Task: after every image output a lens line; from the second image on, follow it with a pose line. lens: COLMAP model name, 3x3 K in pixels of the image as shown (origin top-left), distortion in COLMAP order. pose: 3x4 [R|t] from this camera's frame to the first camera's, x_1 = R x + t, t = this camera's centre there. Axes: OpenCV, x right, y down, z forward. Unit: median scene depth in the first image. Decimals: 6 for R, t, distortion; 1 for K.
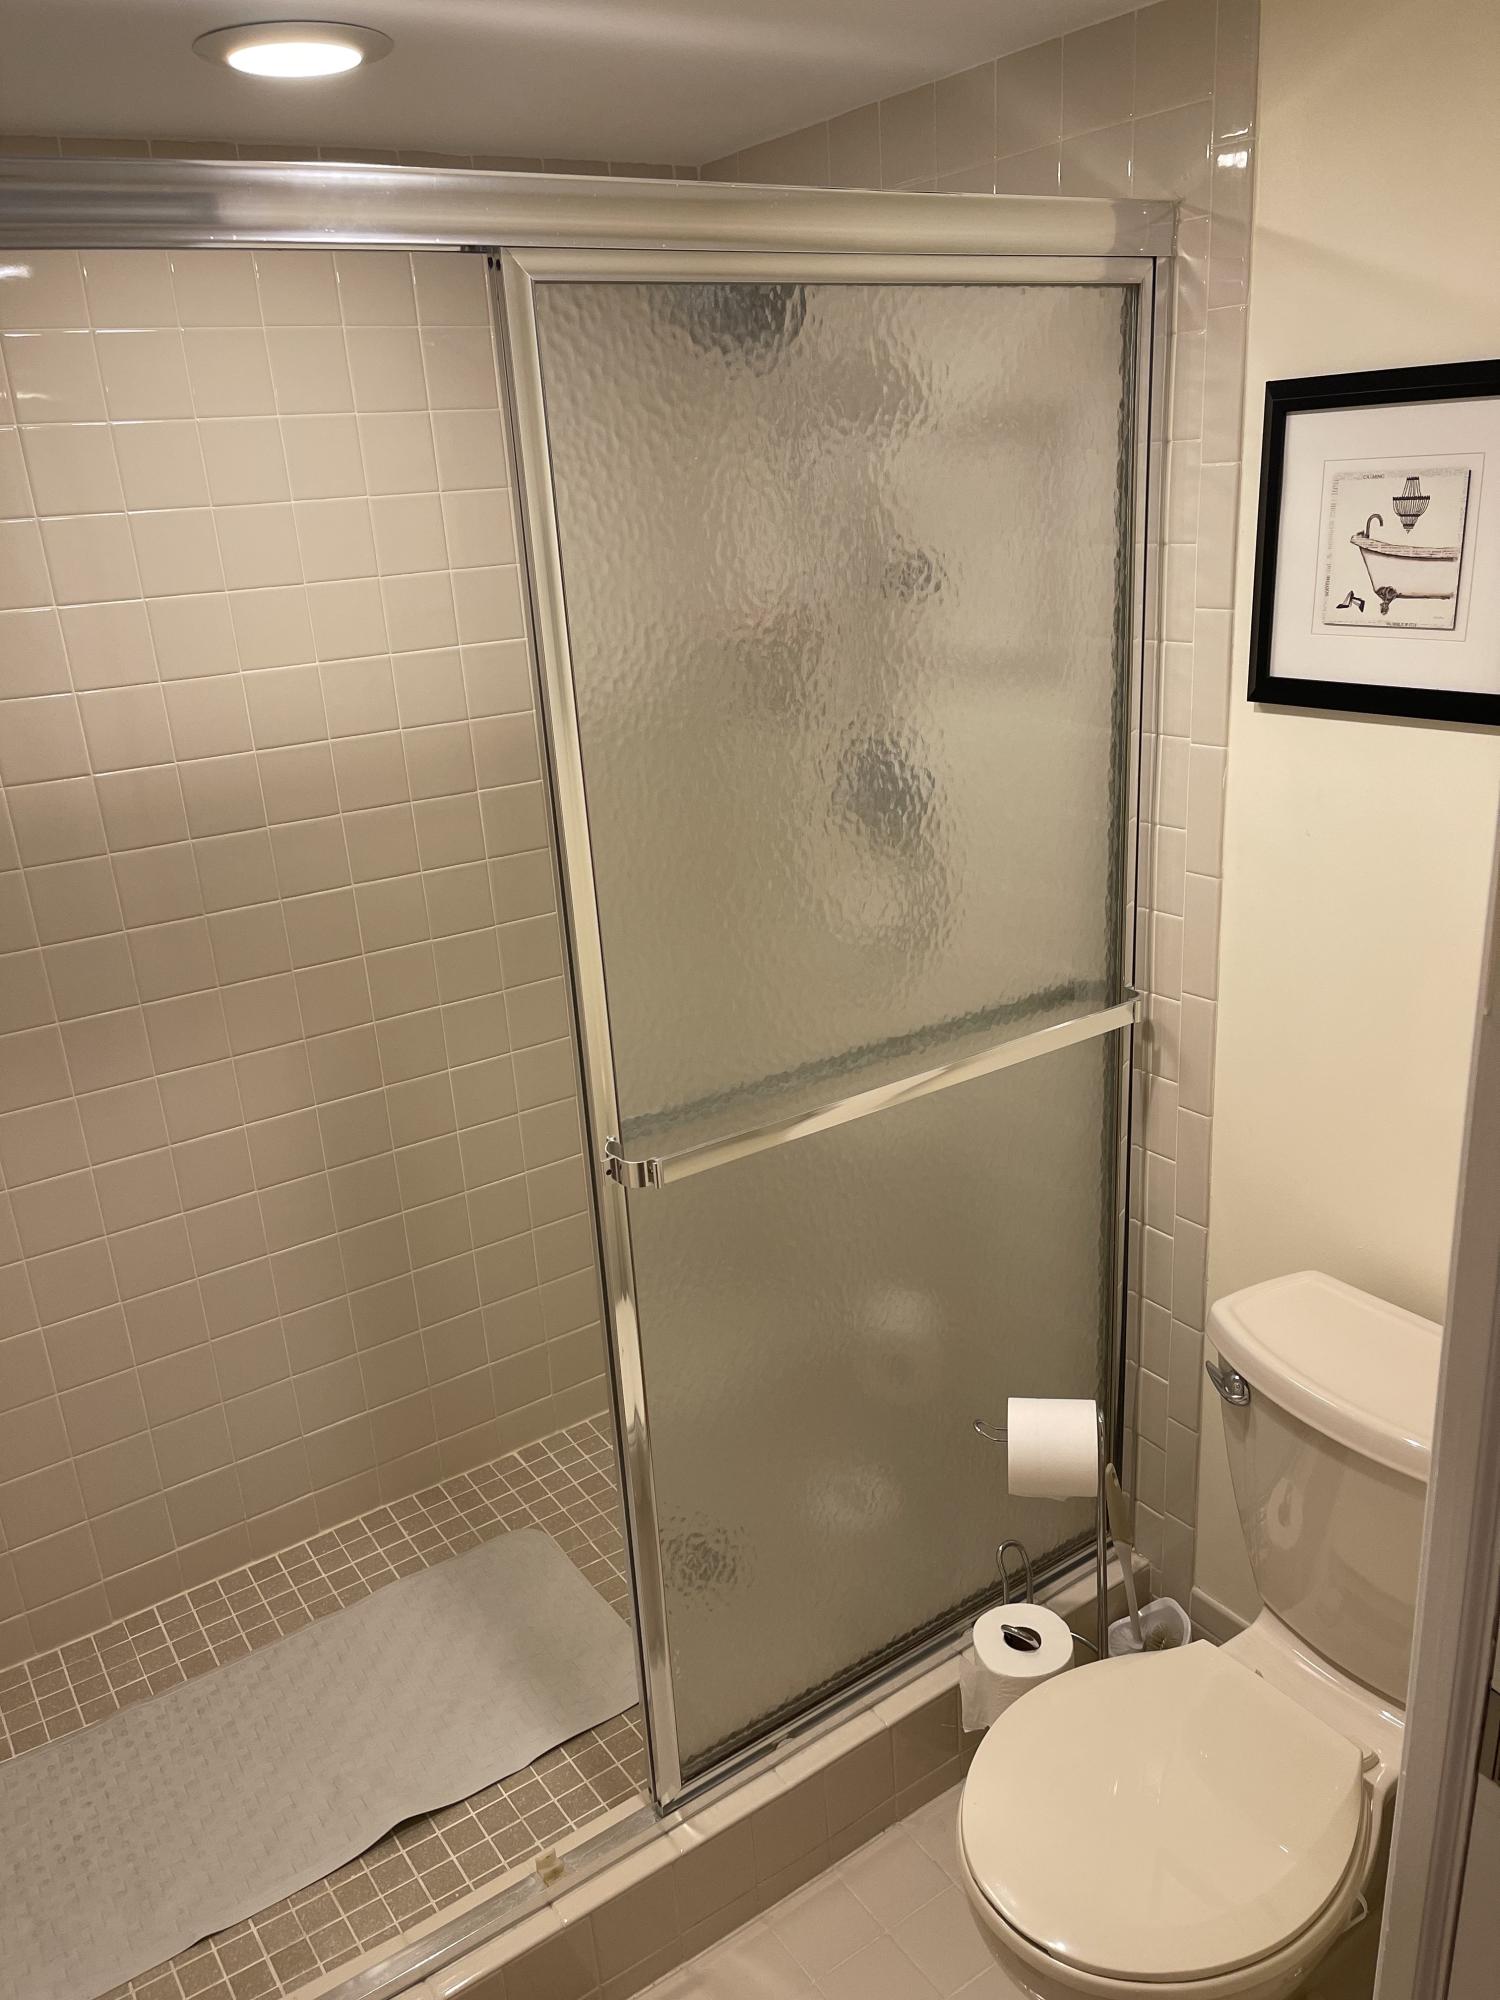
lens RADIAL K [[1523.5, 0, 751.4], [0, 1523.5, 997.7], [0, 0, 1]] dist [0.017961, -0.003271]
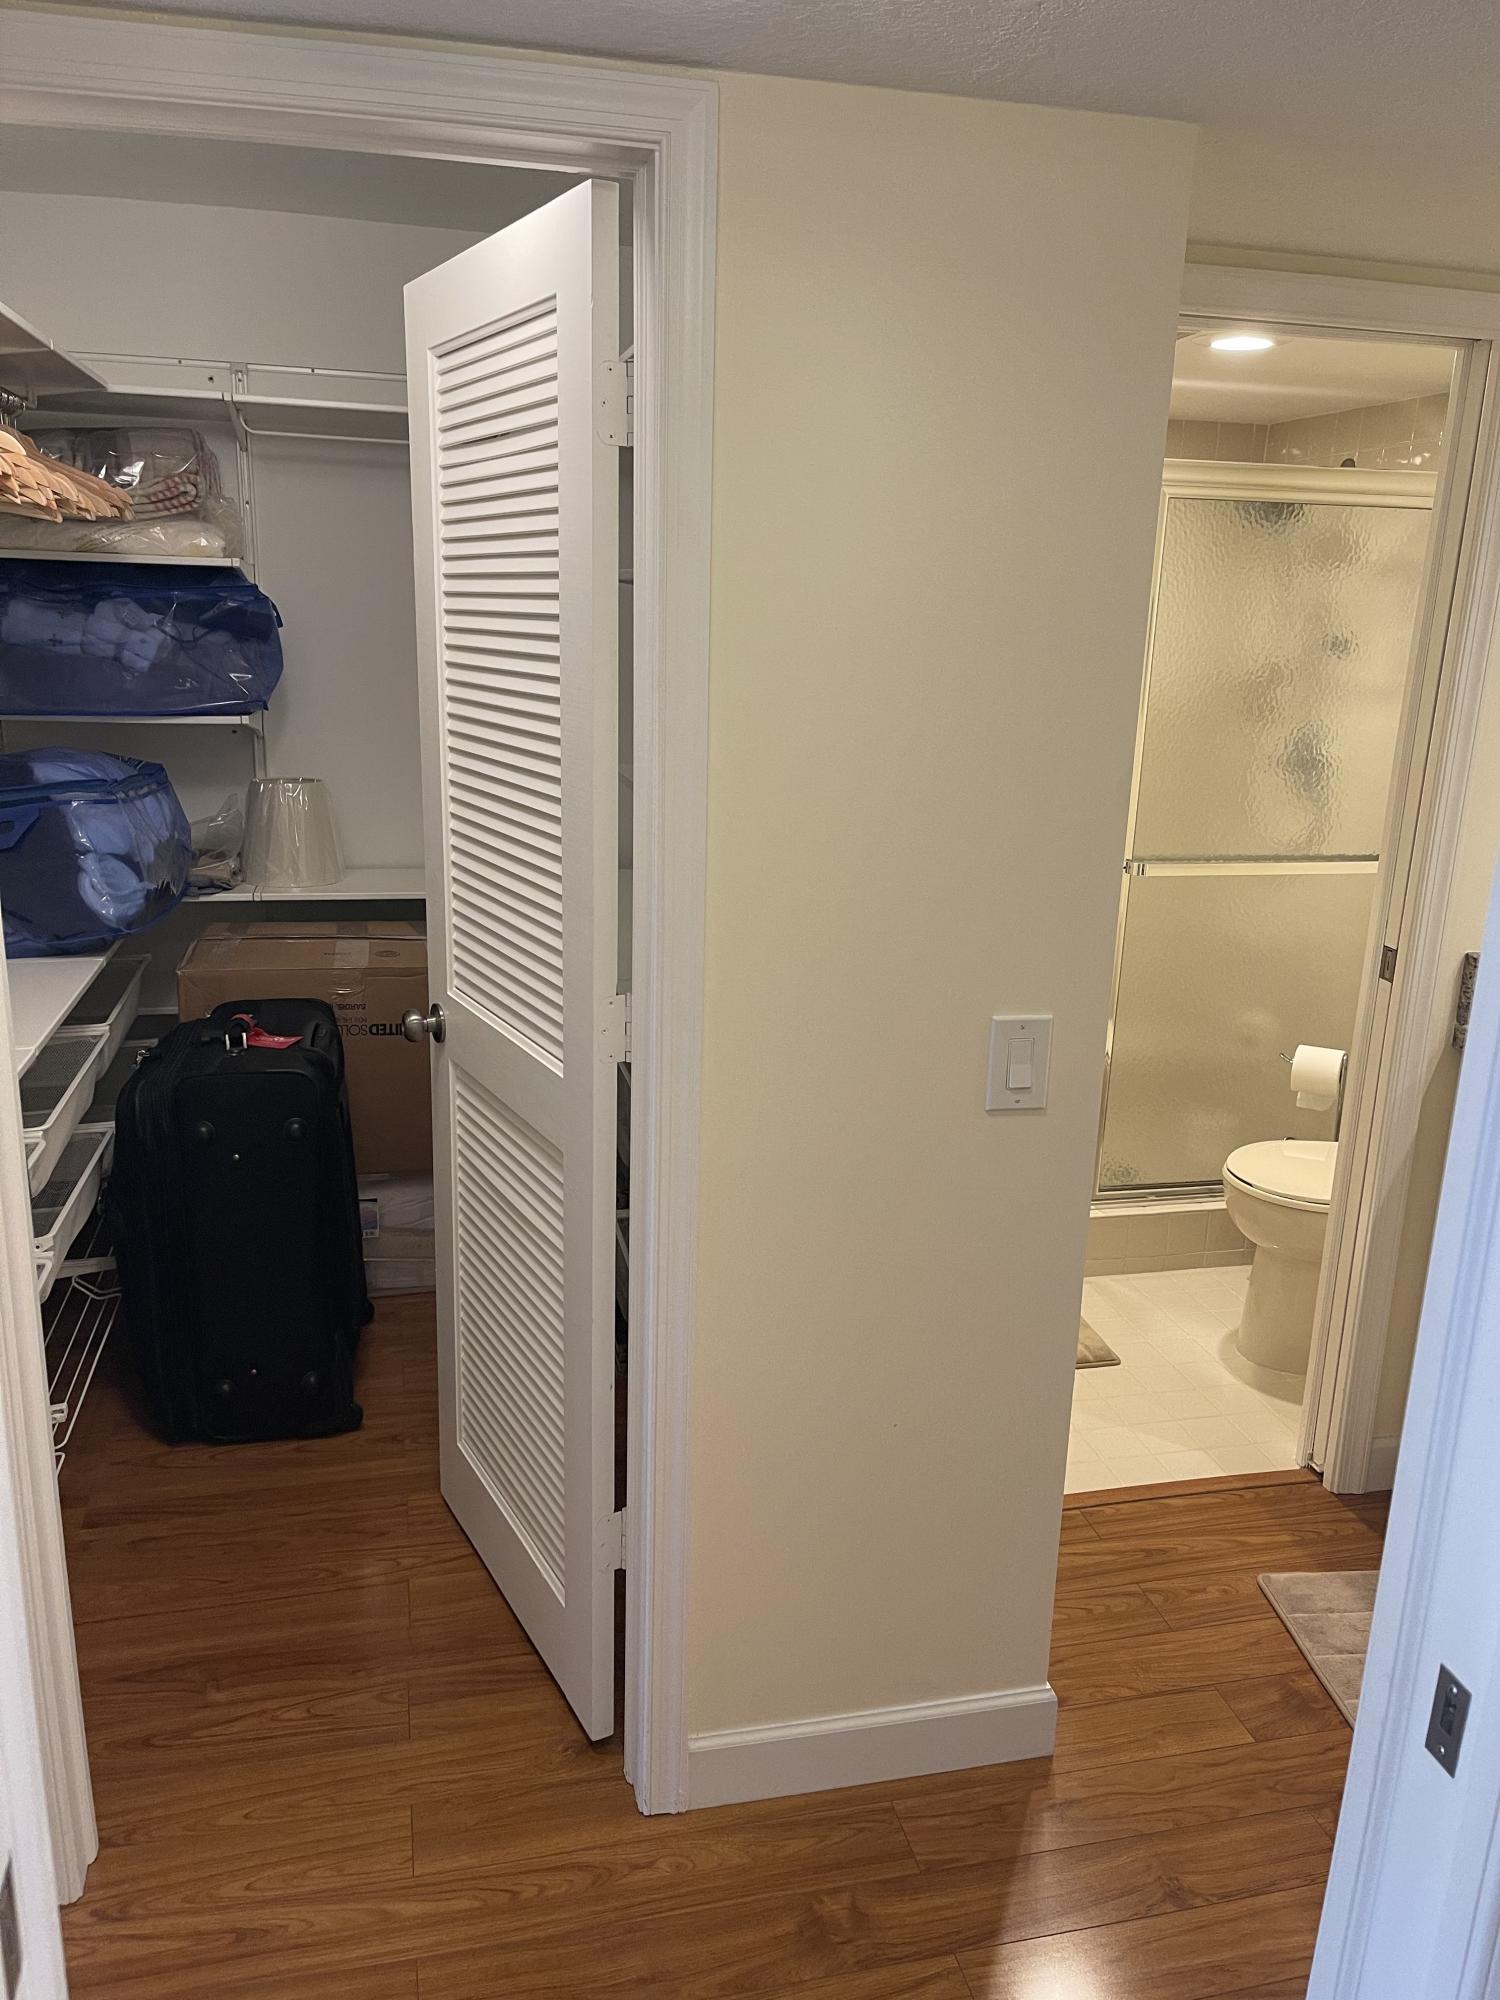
lens RADIAL K [[1523.5, 0, 752.7], [0, 1523.5, 1008.0], [0, 0, 1]] dist [0.017961, -0.003271]
pose [[0.929003, 0.185981, -0.319944, 0.134754], [-0.206607, 0.977918, -0.031457, 0.426833], [0.307029, 0.095326, 0.946914, -1.115399]]
